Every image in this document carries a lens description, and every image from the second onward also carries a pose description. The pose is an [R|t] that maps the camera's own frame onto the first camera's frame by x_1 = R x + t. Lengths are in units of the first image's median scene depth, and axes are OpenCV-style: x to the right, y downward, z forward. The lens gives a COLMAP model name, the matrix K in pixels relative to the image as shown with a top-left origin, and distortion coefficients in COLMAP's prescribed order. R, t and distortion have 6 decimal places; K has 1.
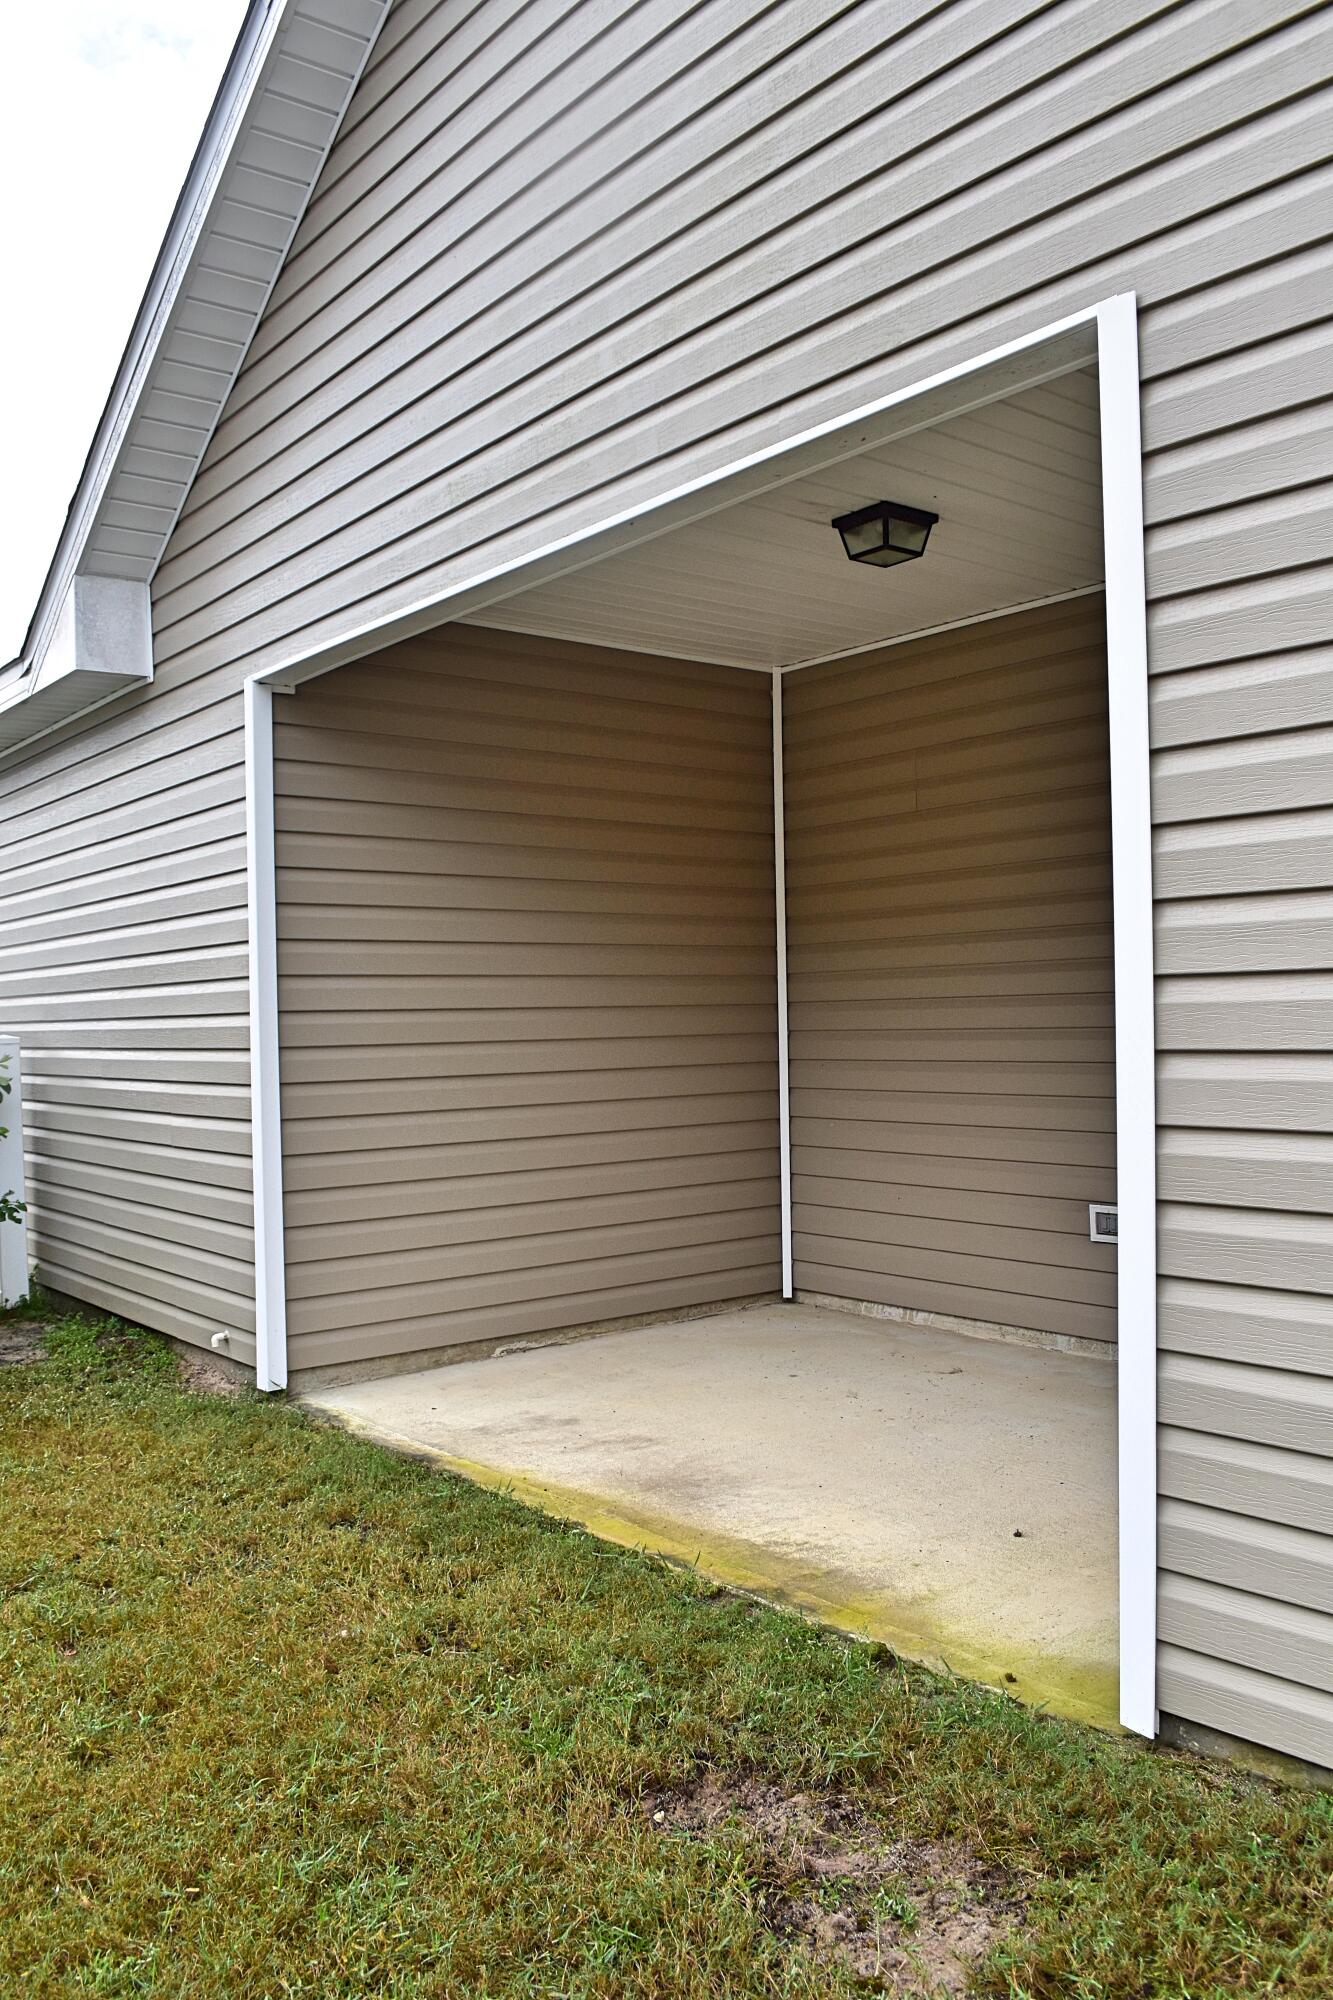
lens RADIAL K [[1629.7, 0, 675.5], [0, 1629.7, 996.4], [0, 0, 1]] dist [-0.064359, 0.000054]
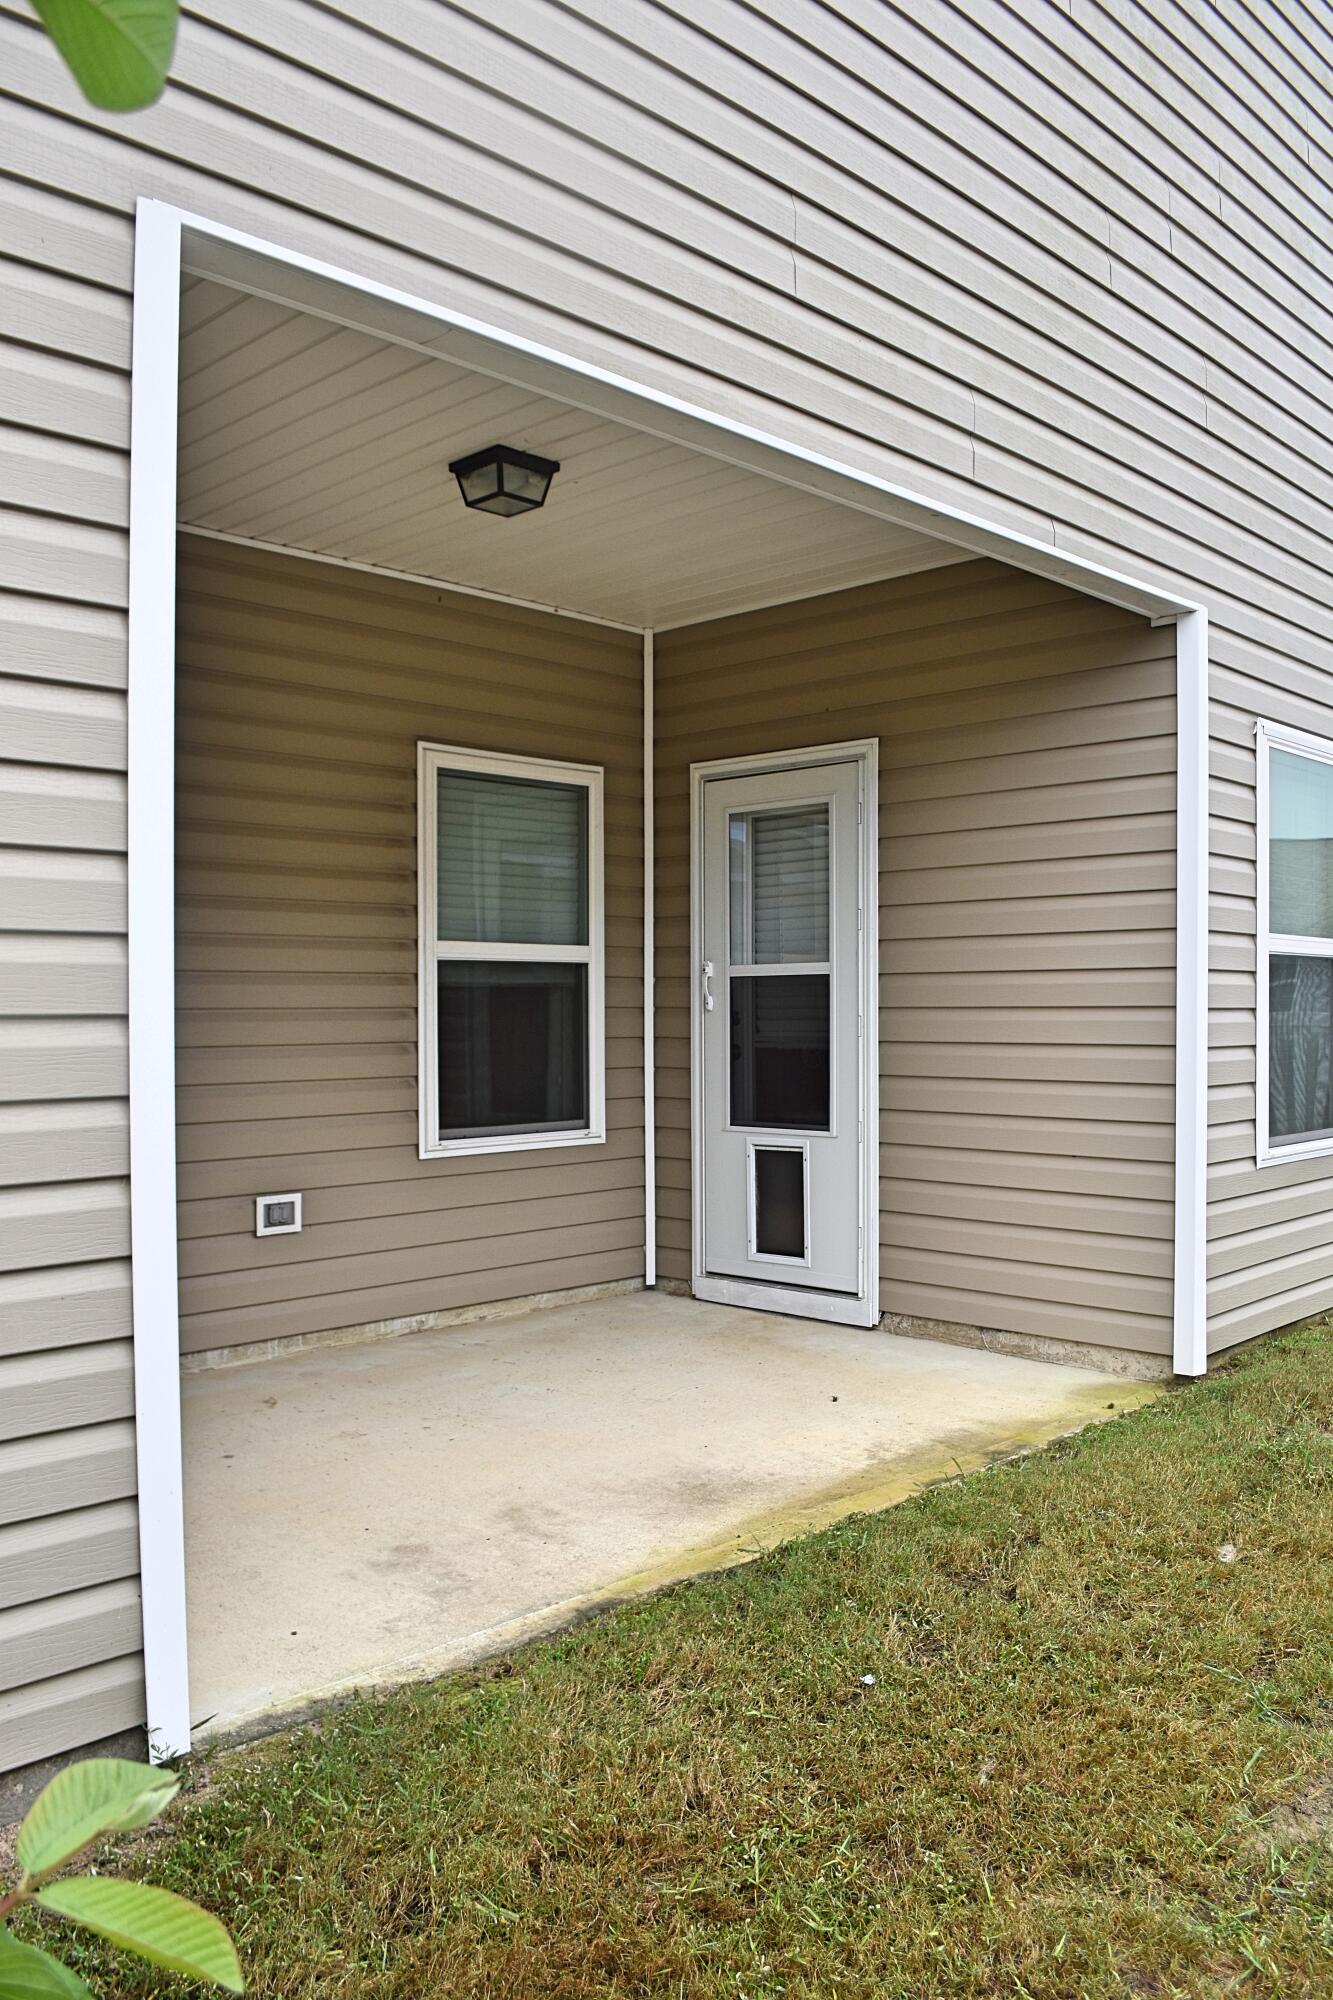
lens RADIAL K [[1629.7, 0, 675.9], [0, 1629.7, 1006.9], [0, 0, 1]] dist [-0.064359, 0.000054]
pose [[-0.149678, 0.022113, 0.988488, -0.926376], [-0.007003, 0.999701, -0.023425, 0.049993], [-0.988710, -0.010428, -0.149478, 1.176831]]
